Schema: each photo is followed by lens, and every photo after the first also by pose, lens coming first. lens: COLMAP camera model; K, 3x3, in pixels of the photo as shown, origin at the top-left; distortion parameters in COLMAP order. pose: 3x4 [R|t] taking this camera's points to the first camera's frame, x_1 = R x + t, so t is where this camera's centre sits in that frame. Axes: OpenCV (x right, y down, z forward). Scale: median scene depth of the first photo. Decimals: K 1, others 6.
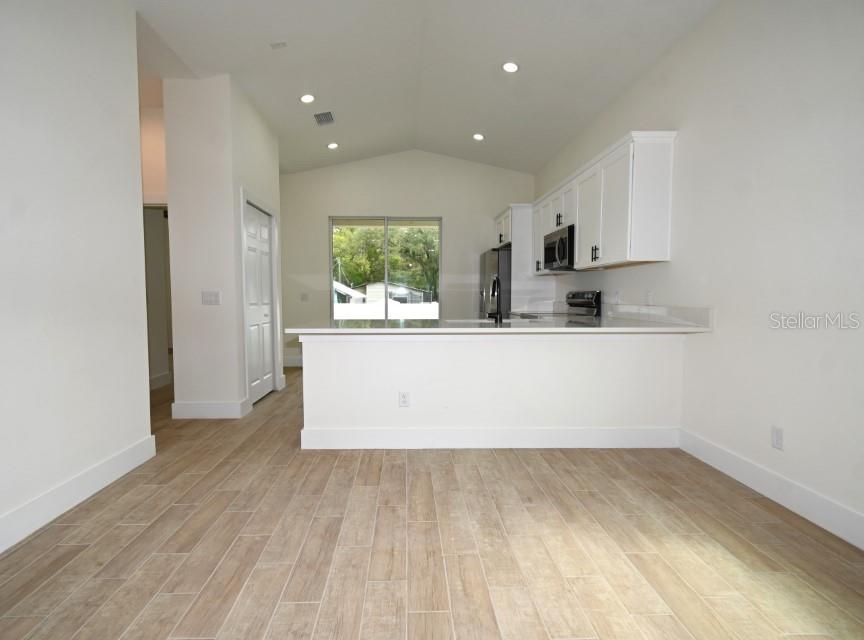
lens RADIAL K [[441.8, 0, 402.6], [0, 441.8, 321.3], [0, 0, 1]] dist [-0.000907, 0.000129]
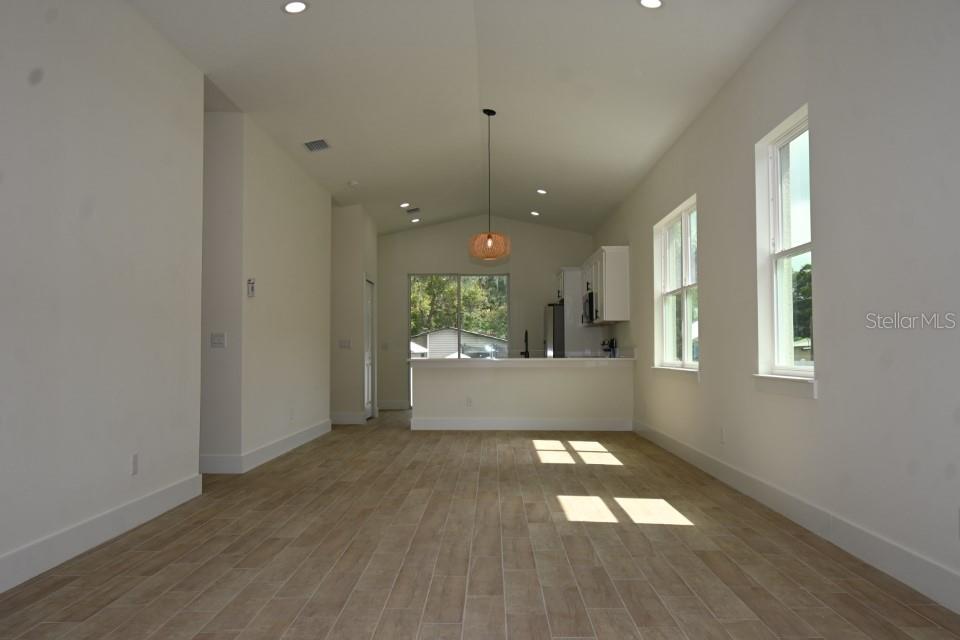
lens RADIAL K [[787.2, 0, 480.8], [0, 787.2, 323.4], [0, 0, 1]] dist [-0.000186, -0.006366]
pose [[0.999978, -0.003064, -0.005816, 0.041286], [0.002502, 0.995550, -0.094205, 0.107039], [0.006079, 0.094188, 0.995536, -1.376395]]
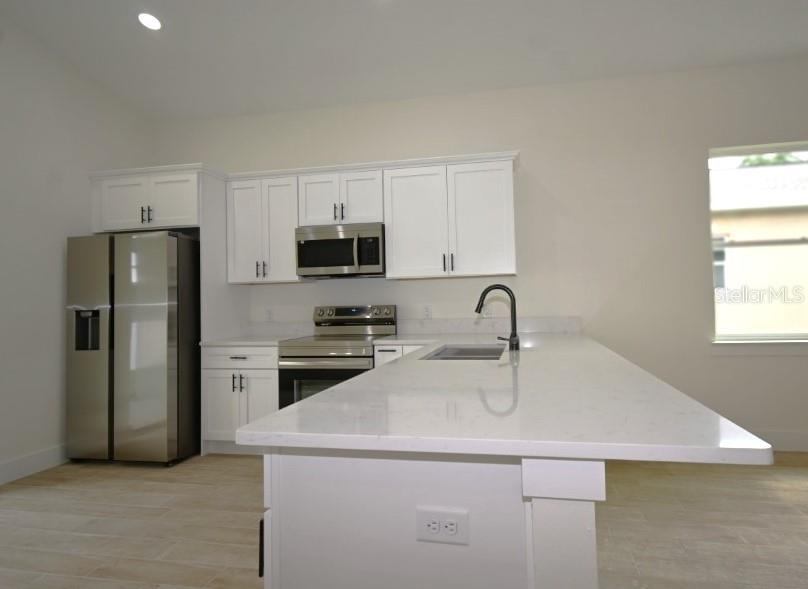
lens RADIAL K [[429.0, 0, 463.6], [0, 429.0, 287.1], [0, 0, 1]] dist [0.001668, -0.001064]
pose [[0.152136, 0.036791, 0.987675, -0.337508], [0.078545, 0.995696, -0.049189, -0.048093], [-0.985234, 0.085061, 0.148591, 0.693843]]
